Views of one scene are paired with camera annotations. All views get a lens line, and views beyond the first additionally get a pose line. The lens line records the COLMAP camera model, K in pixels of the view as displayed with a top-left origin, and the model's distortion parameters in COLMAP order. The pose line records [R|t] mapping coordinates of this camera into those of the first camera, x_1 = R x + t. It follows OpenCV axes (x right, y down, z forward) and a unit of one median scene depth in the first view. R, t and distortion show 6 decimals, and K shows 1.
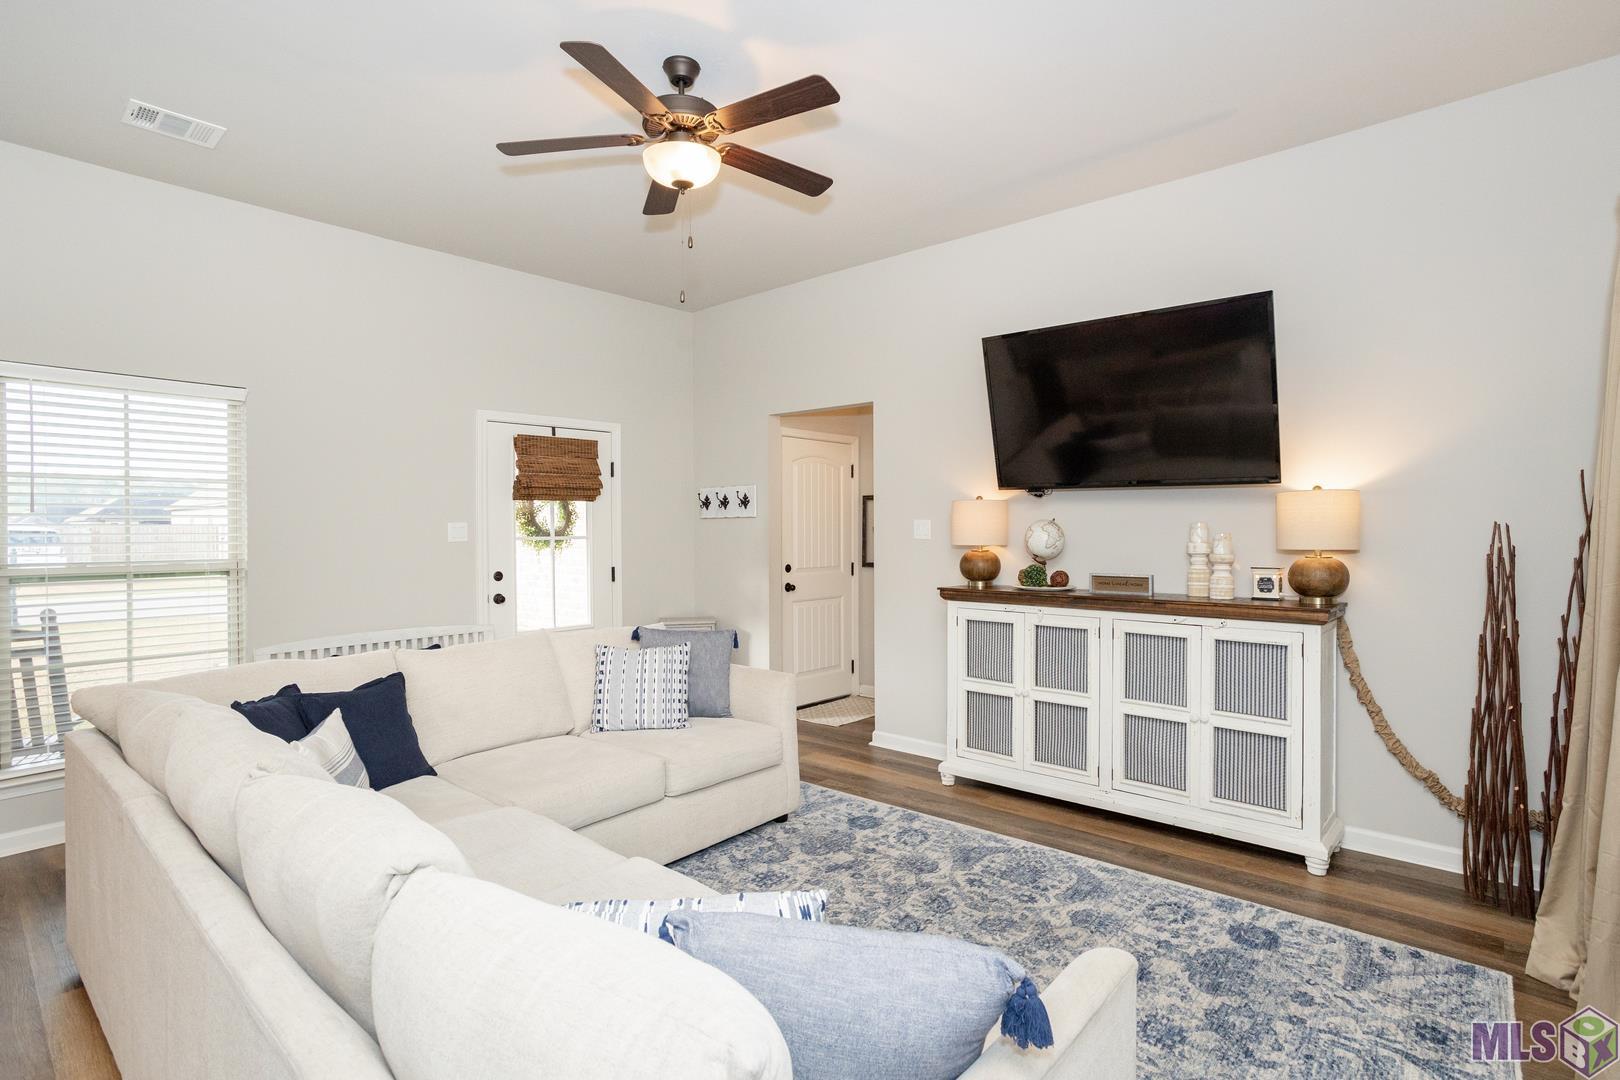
lens RADIAL K [[813.0, 0, 815.1], [0, 813.0, 478.4], [0, 0, 1]] dist [-0.037081, 0.022399]
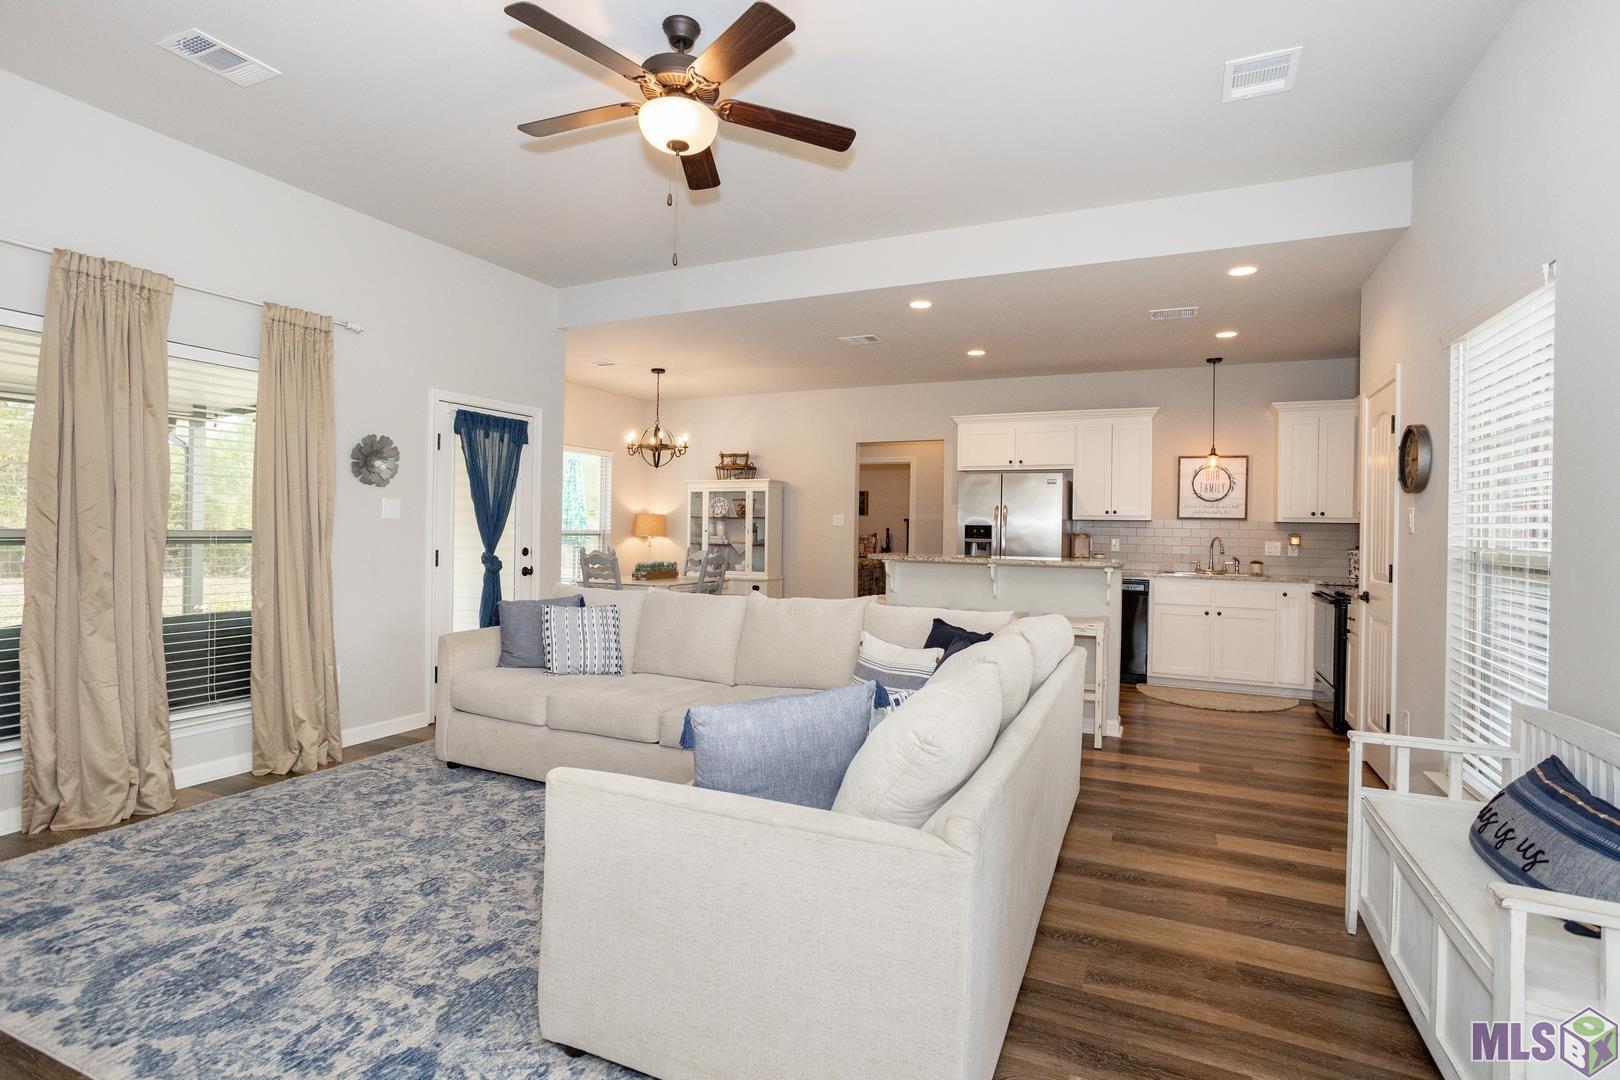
lens RADIAL K [[781.0, 0, 815.1], [0, 781.0, 538.0], [0, 0, 1]] dist [-0.028573, 0.024898]
pose [[-0.955506, -0.002974, -0.294957, -0.049175], [0.008871, 0.999207, -0.038813, 0.141779], [0.294838, -0.039702, -0.954722, 1.837623]]
